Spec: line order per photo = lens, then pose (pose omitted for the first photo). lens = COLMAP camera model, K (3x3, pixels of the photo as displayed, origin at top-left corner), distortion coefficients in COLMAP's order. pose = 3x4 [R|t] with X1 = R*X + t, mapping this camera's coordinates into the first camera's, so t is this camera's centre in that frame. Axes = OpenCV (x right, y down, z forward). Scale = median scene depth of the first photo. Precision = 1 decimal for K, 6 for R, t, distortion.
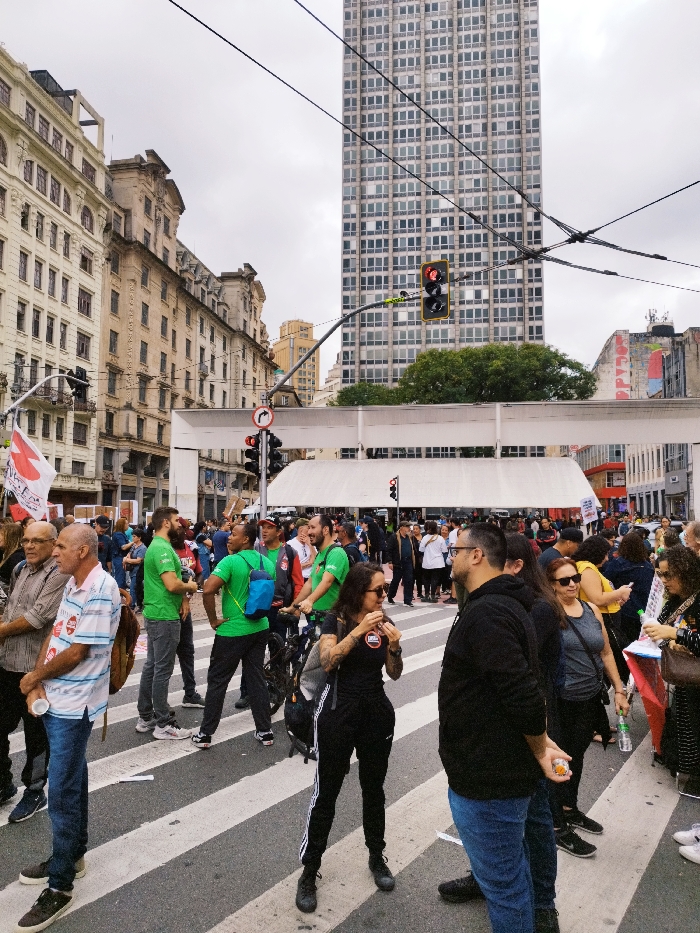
lens RADIAL K [[656.9, 0, 353.4], [0, 656.9, 461.8], [0, 0, 1]] dist [0.021703, -0.018966]
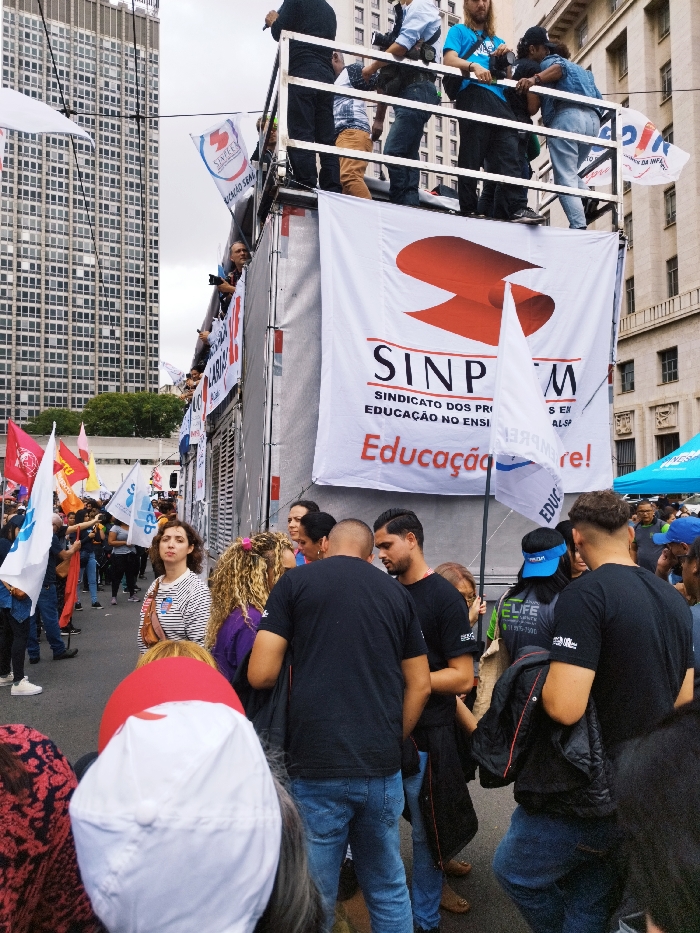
lens RADIAL K [[656.9, 0, 355.5], [0, 656.9, 461.4], [0, 0, 1]] dist [0.021703, -0.018966]
pose [[0.808683, 0.013643, 0.588086, -0.203914], [-0.035699, 0.999027, 0.025913, -0.037358], [-0.587160, -0.041950, 0.808383, -0.420669]]
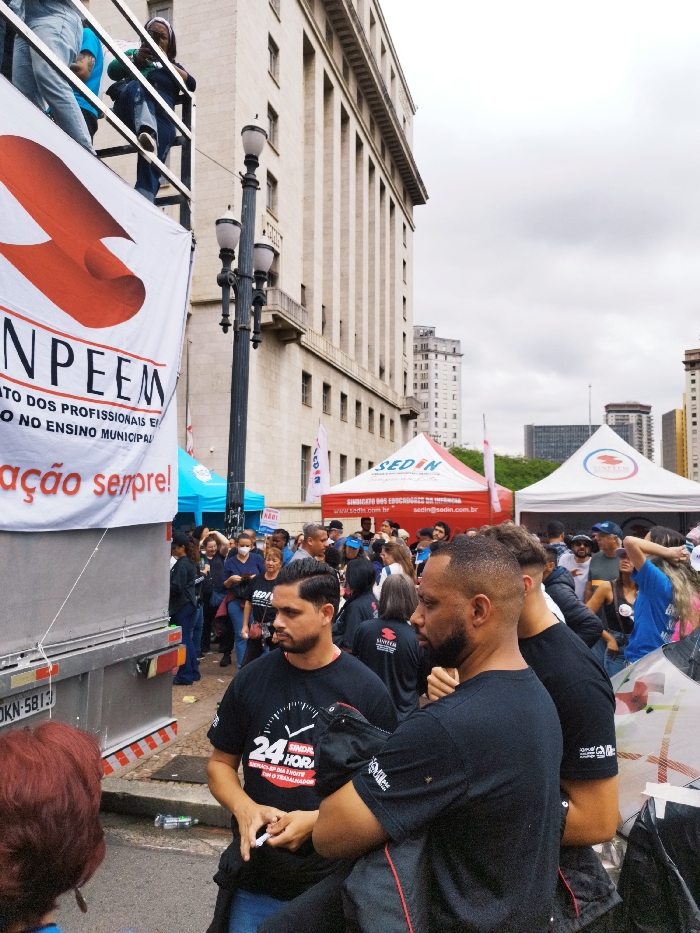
lens RADIAL K [[656.9, 0, 341.7], [0, 656.9, 470.8], [0, 0, 1]] dist [0.021703, -0.018966]
pose [[-0.065778, 0.040054, 0.997030, -0.203545], [-0.087518, 0.995112, -0.045751, -0.036903], [-0.993989, -0.090267, -0.061951, -0.404066]]
